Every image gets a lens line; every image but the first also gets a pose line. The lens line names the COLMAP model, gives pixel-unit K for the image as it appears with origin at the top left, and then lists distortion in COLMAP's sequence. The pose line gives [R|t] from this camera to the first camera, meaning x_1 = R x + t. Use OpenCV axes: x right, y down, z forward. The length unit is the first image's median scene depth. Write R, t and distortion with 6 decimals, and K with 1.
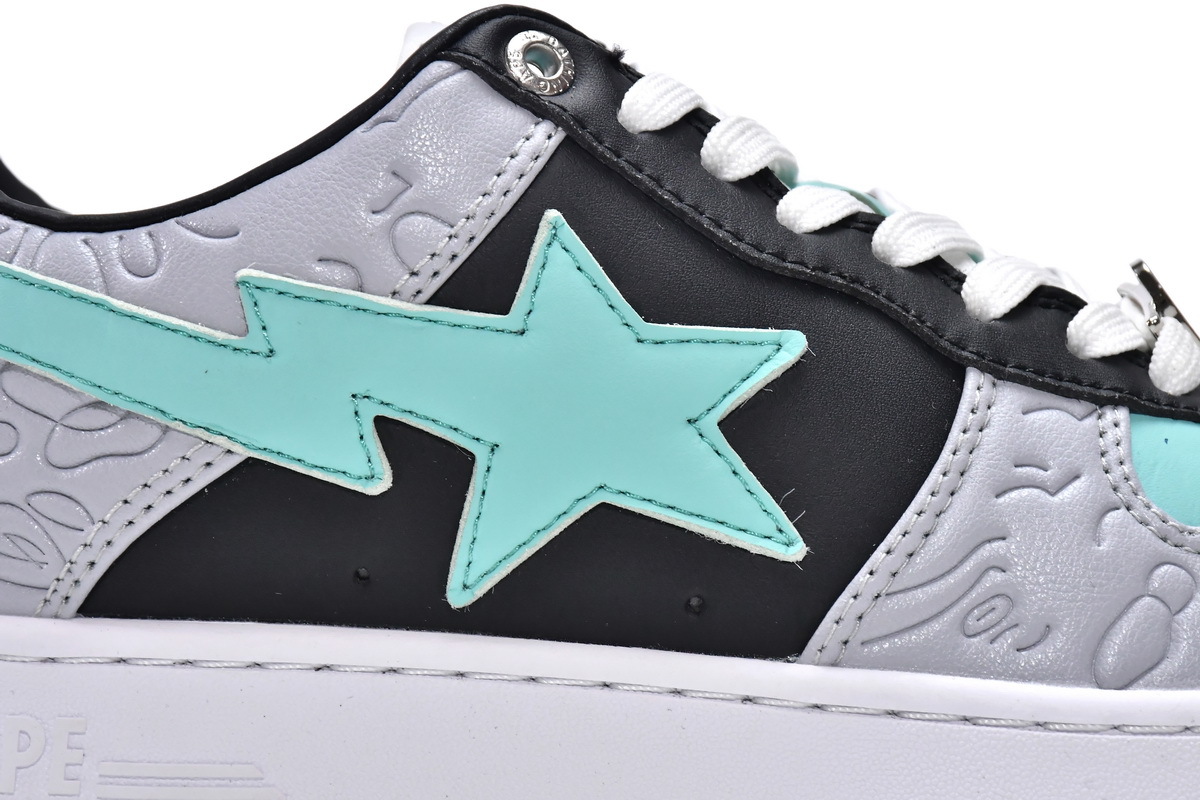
lens RADIAL K [[4542.2, 0, 598.6], [0, 4542.2, 396.6], [0, 0, 1]] dist [0.034007, 0.000000]
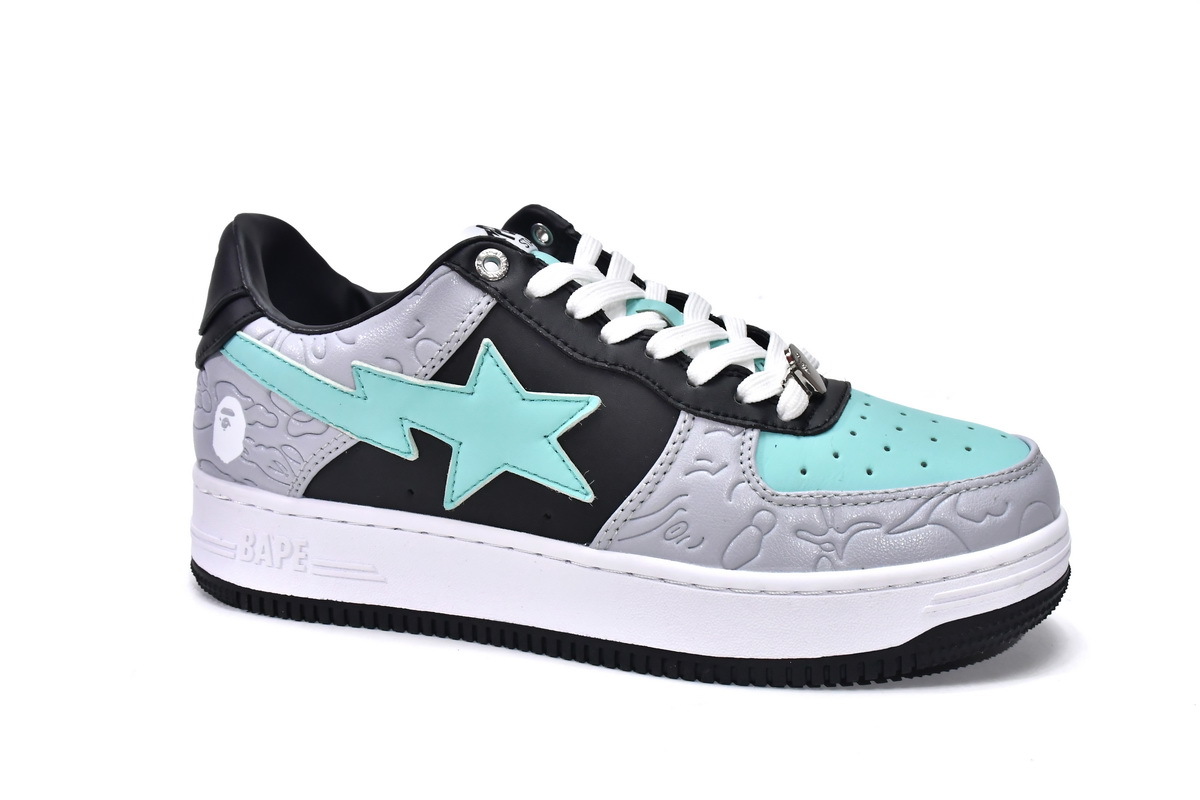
lens RADIAL K [[1529.0, 0, 605.3], [0, 1529.0, 396.2], [0, 0, 1]] dist [-0.009103, 0.000000]
pose [[0.960972, 0.058293, -0.270434, 0.247953], [0.002663, 0.975553, 0.219748, -0.176851], [0.276632, -0.211891, 0.937324, 0.314023]]
